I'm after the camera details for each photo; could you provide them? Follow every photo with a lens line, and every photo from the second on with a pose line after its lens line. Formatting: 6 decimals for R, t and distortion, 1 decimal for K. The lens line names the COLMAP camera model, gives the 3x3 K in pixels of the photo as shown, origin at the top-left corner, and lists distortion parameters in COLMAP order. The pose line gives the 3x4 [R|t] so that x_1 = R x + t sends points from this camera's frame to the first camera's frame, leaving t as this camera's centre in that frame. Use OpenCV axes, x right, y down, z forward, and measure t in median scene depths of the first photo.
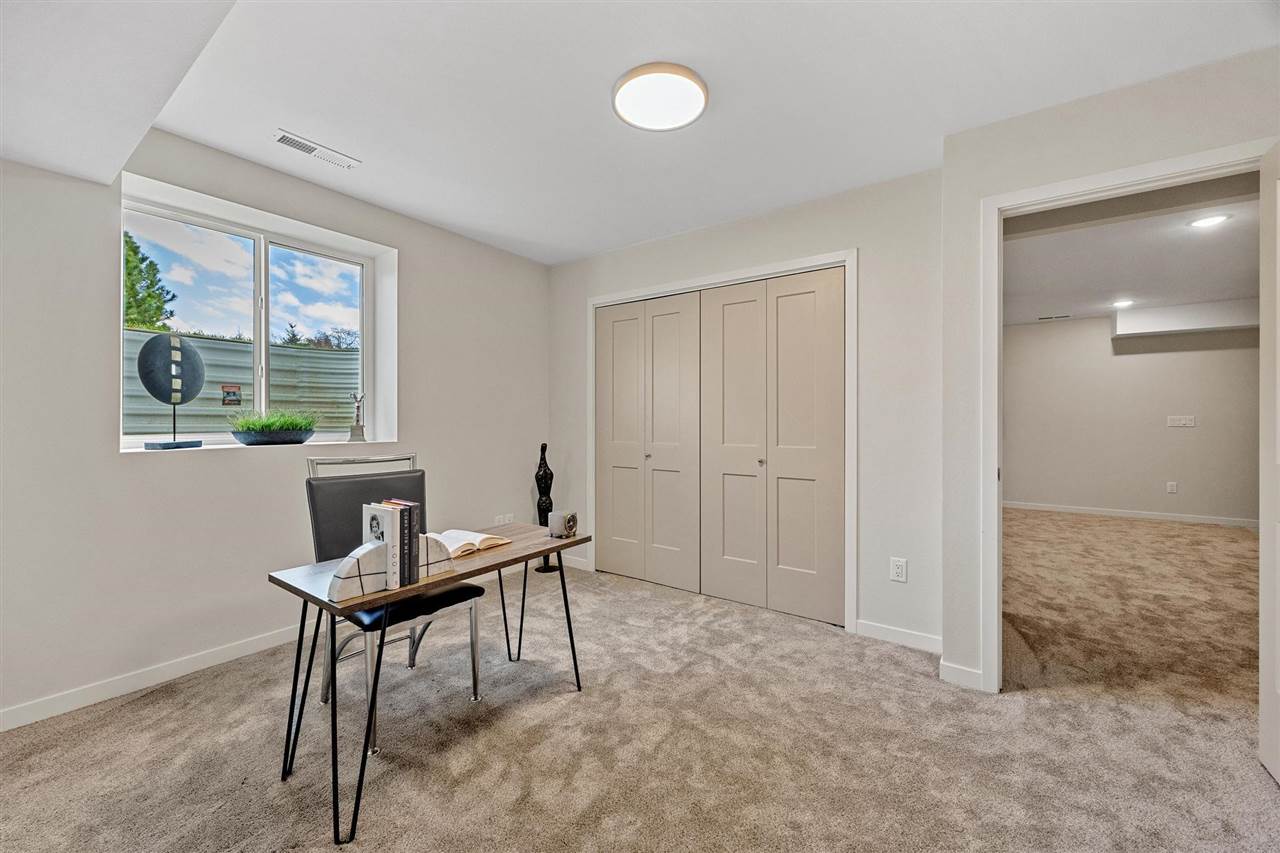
lens RADIAL K [[491.8, 0, 638.9], [0, 491.8, 429.8], [0, 0, 1]] dist [-0.002005, -0.000020]
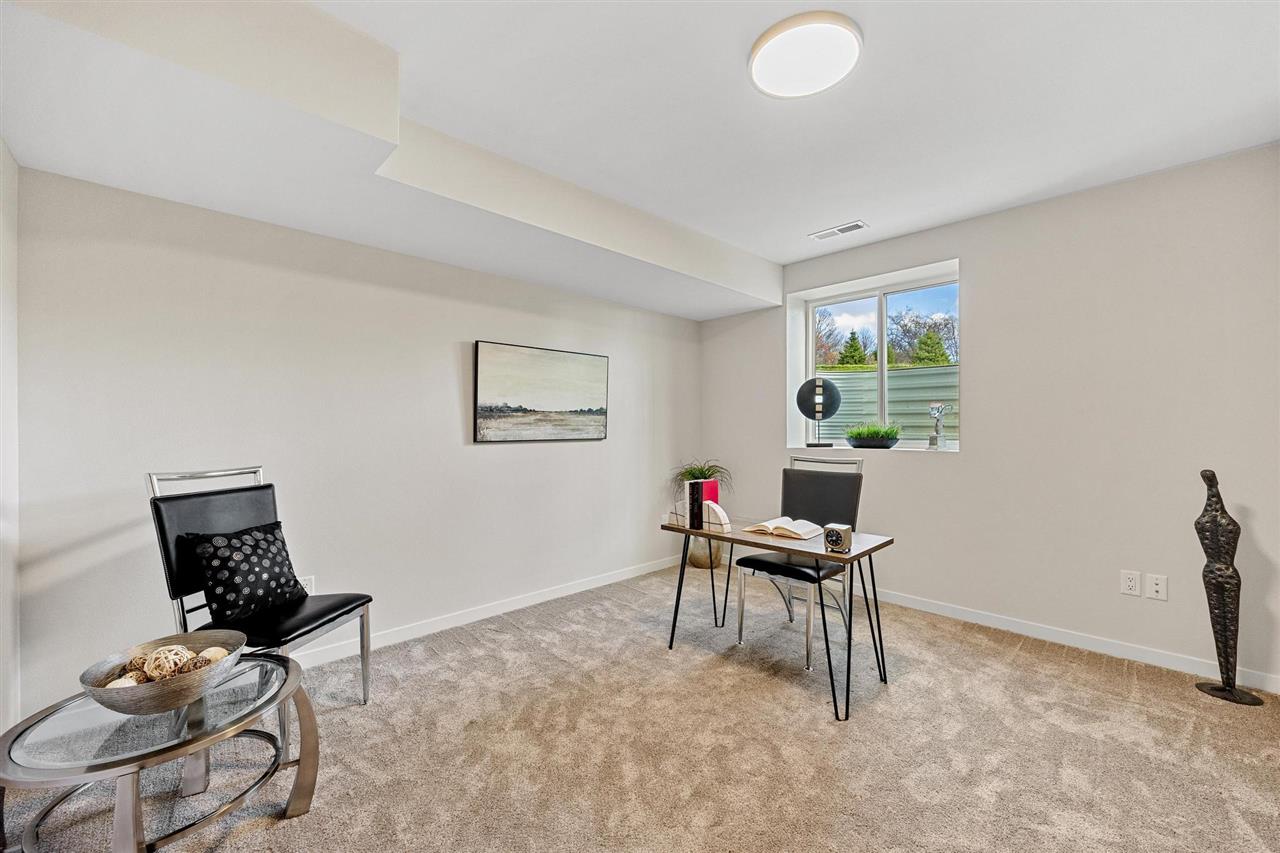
lens RADIAL K [[491.8, 0, 638.9], [0, 491.8, 429.8], [0, 0, 1]] dist [-0.002005, -0.000020]
pose [[-0.170424, 0.001909, -0.985369, 0.723962], [-0.015302, 0.999872, 0.004584, -0.017475], [0.985252, 0.015859, -0.170373, 0.644717]]
